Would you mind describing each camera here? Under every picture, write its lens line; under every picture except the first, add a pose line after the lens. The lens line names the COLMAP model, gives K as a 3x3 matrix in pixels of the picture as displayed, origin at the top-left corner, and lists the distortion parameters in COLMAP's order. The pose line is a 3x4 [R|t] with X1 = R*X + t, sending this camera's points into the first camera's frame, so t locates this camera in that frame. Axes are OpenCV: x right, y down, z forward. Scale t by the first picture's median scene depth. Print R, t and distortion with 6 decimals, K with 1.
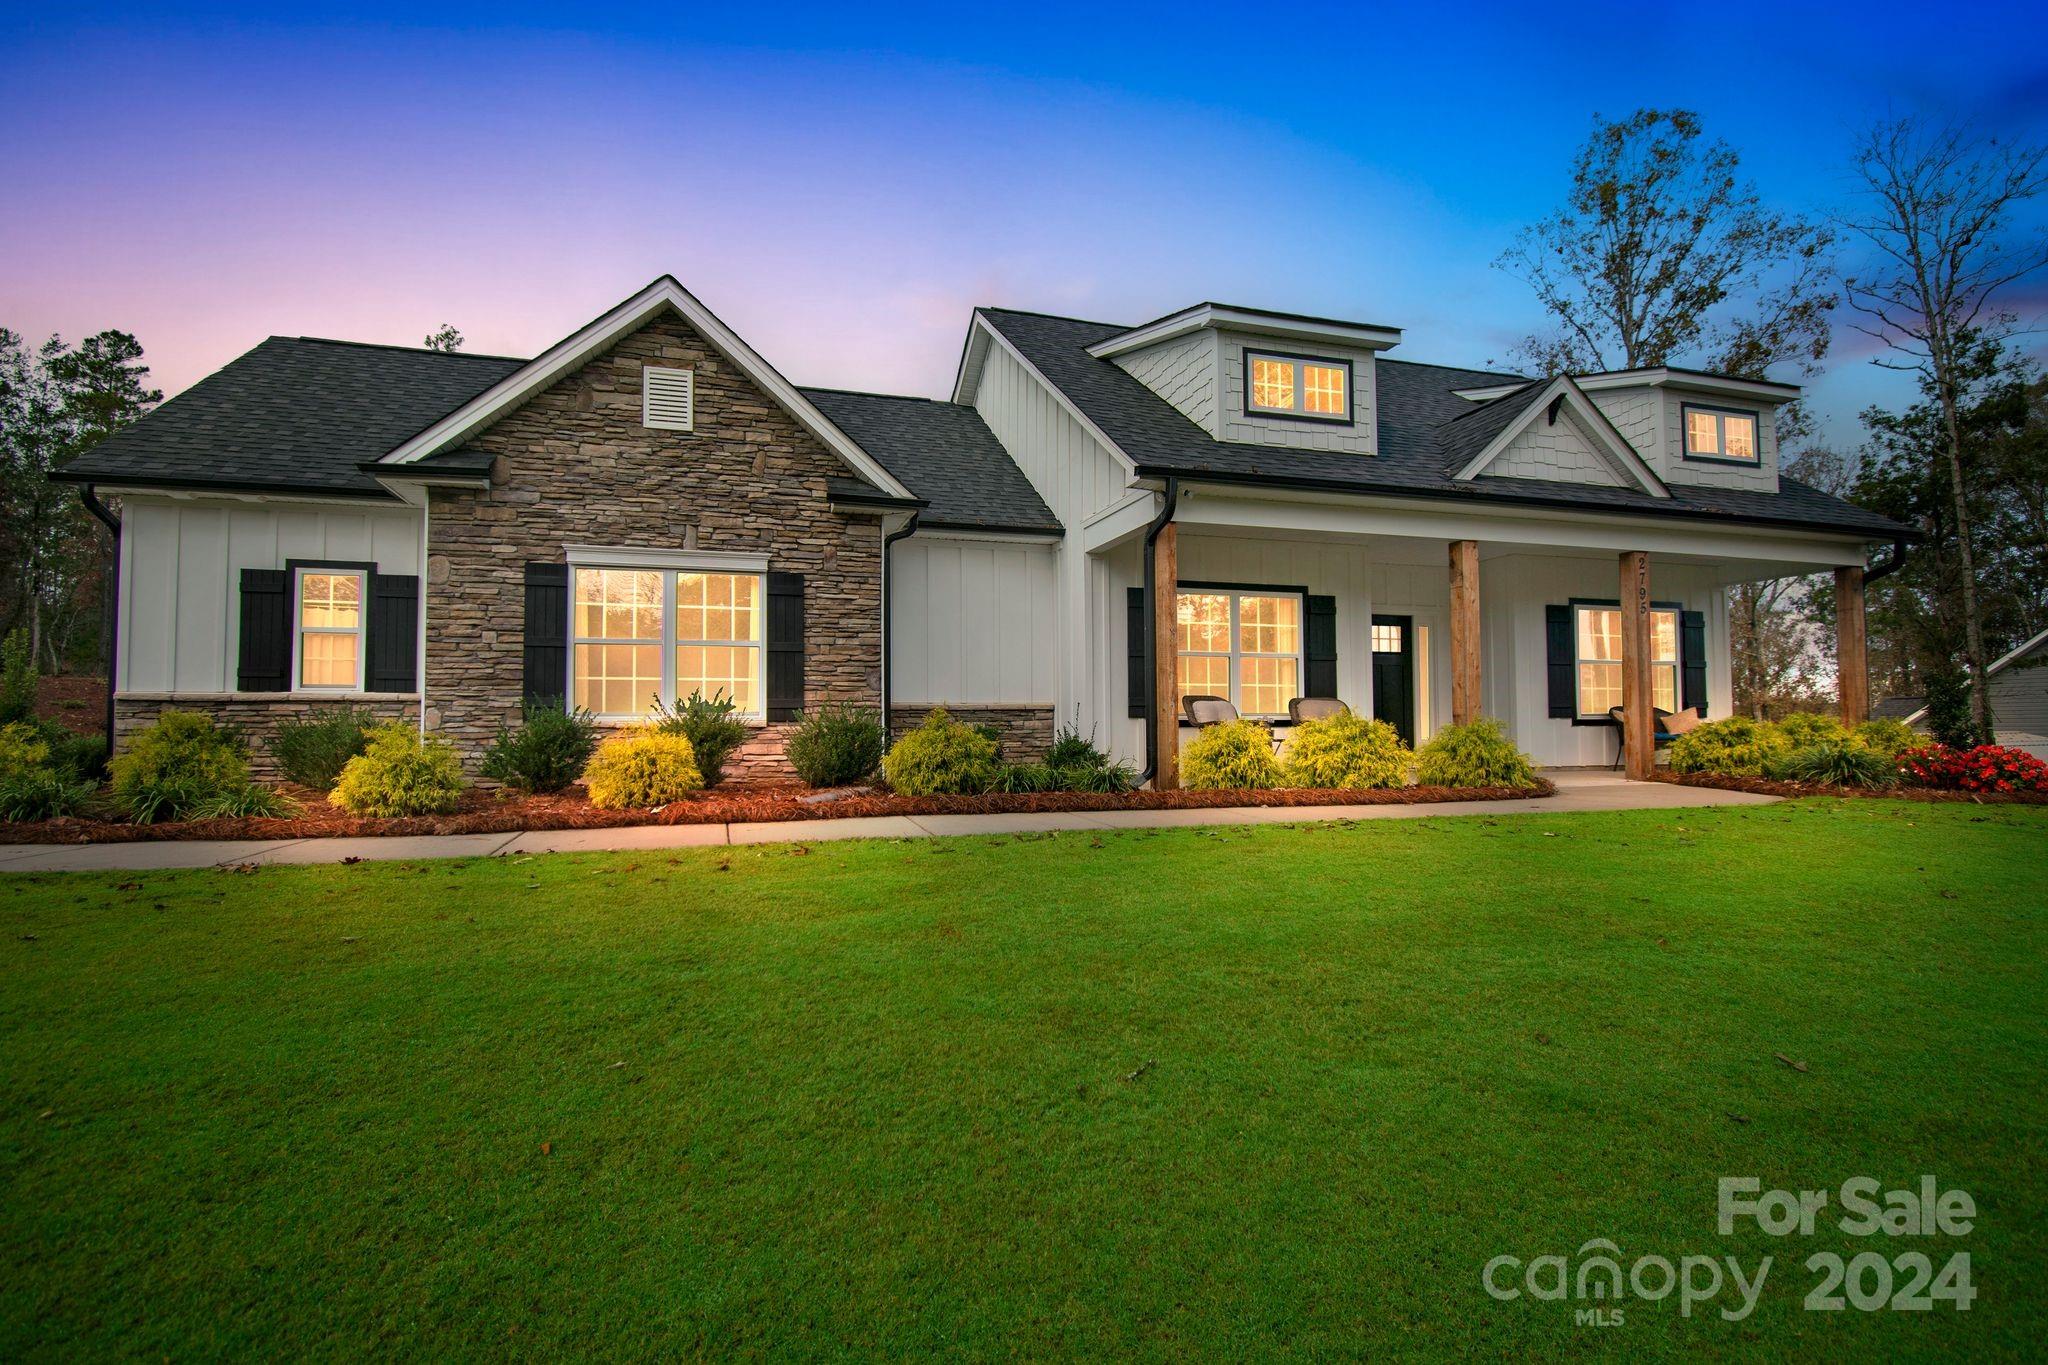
lens RADIAL K [[954.9, 0, 1023.2], [0, 954.9, 703.7], [0, 0, 1]] dist [0.010894, -0.022496]
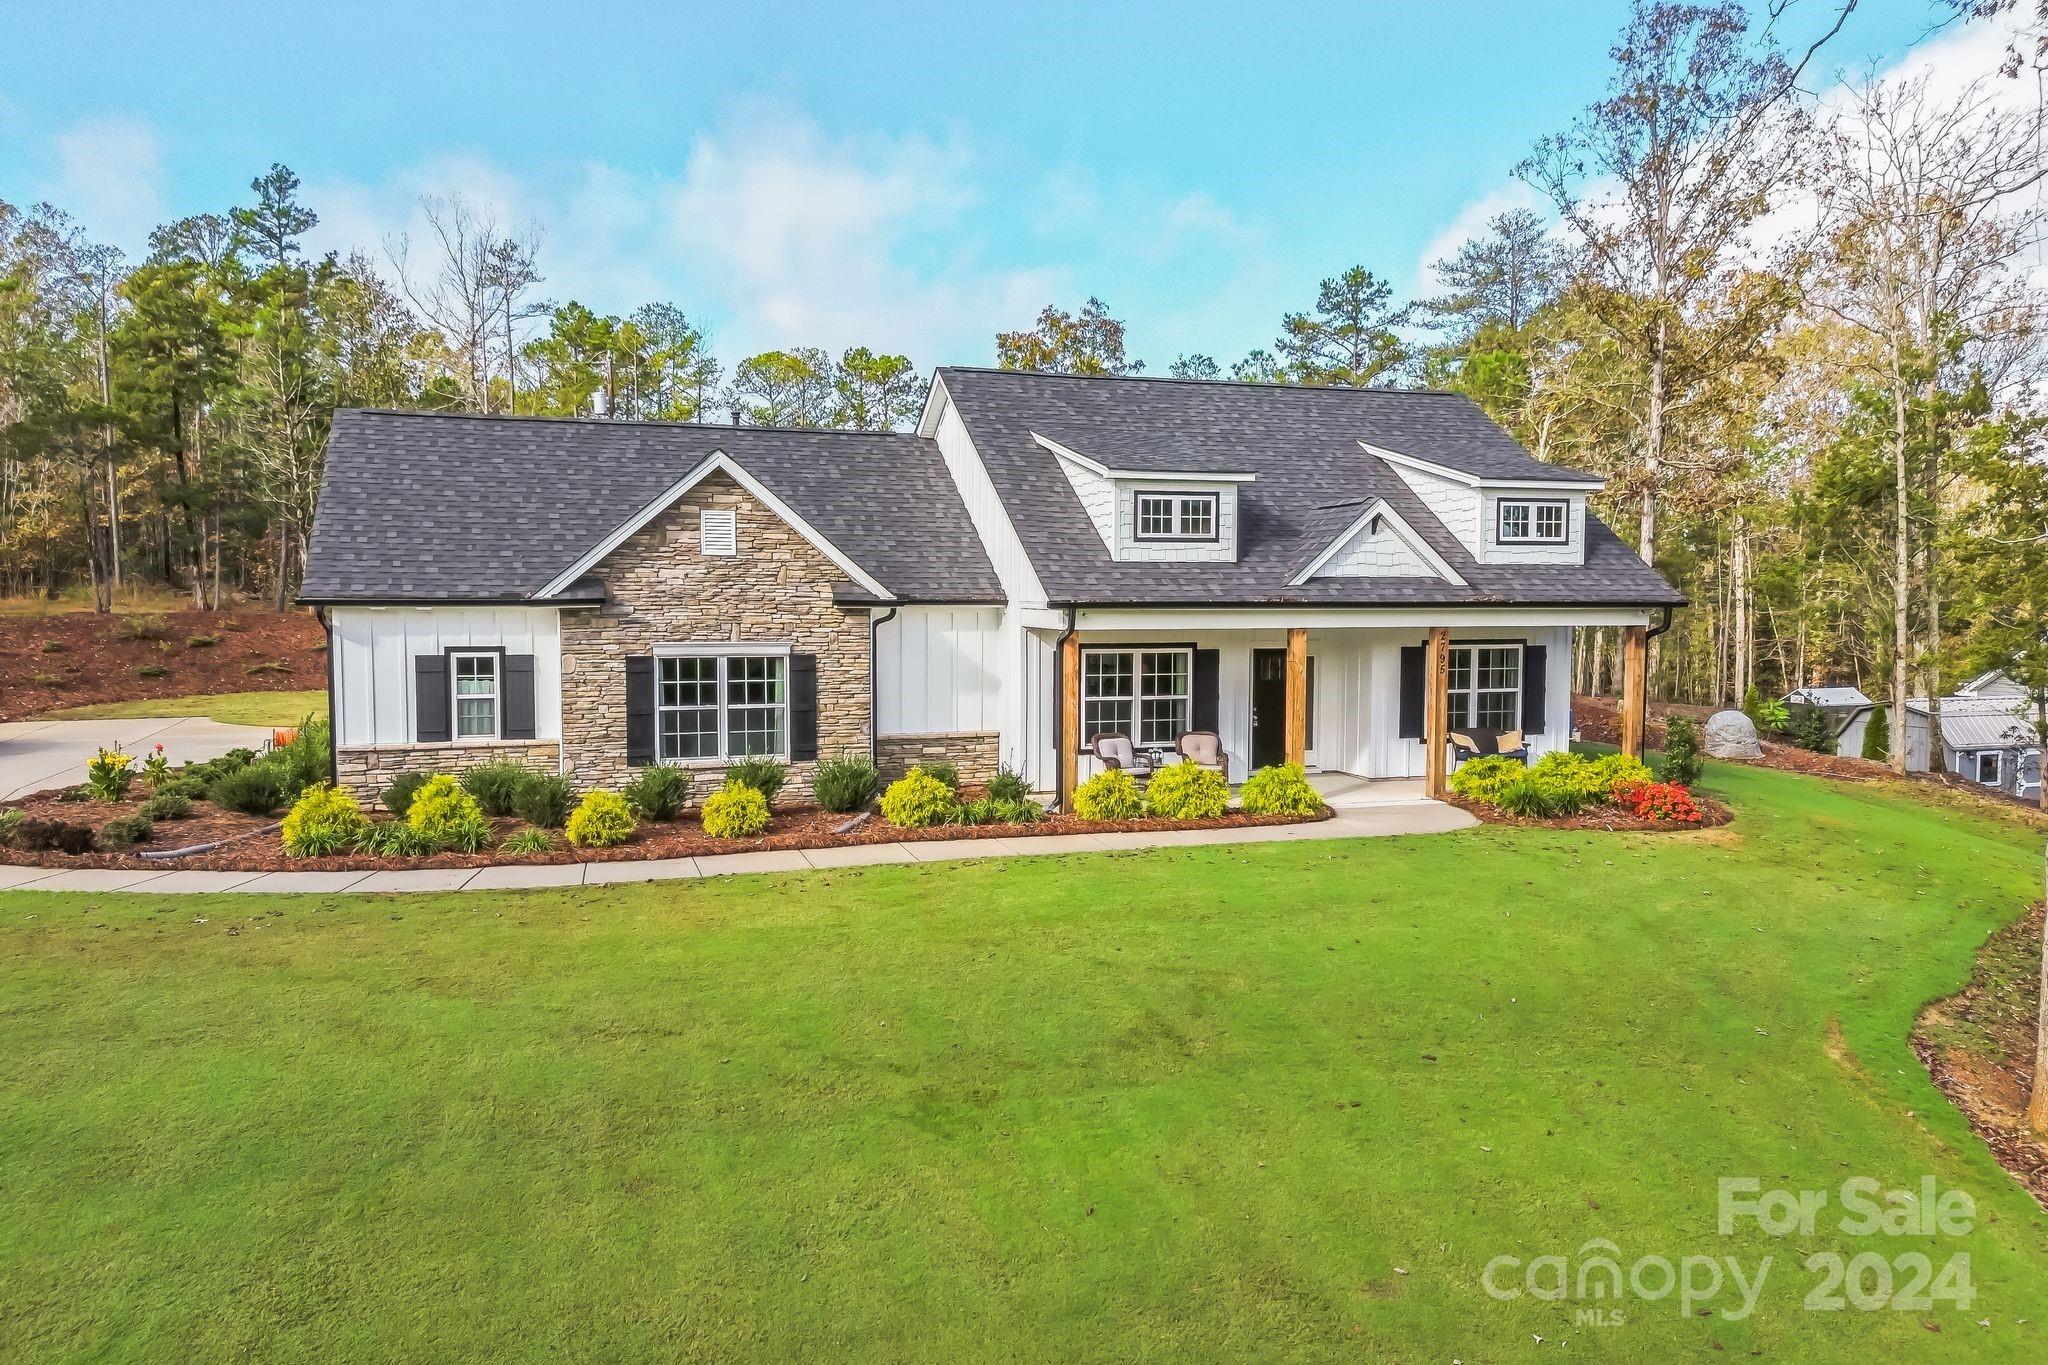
lens RADIAL K [[1416.3, 0, 1035.6], [0, 1416.3, 715.9], [0, 0, 1]] dist [0.080955, -0.101366]
pose [[0.999667, 0.005524, 0.025199, 0.039917], [-0.008326, 0.993616, 0.112504, -0.290346], [-0.024417, -0.112676, 0.993332, -1.098024]]
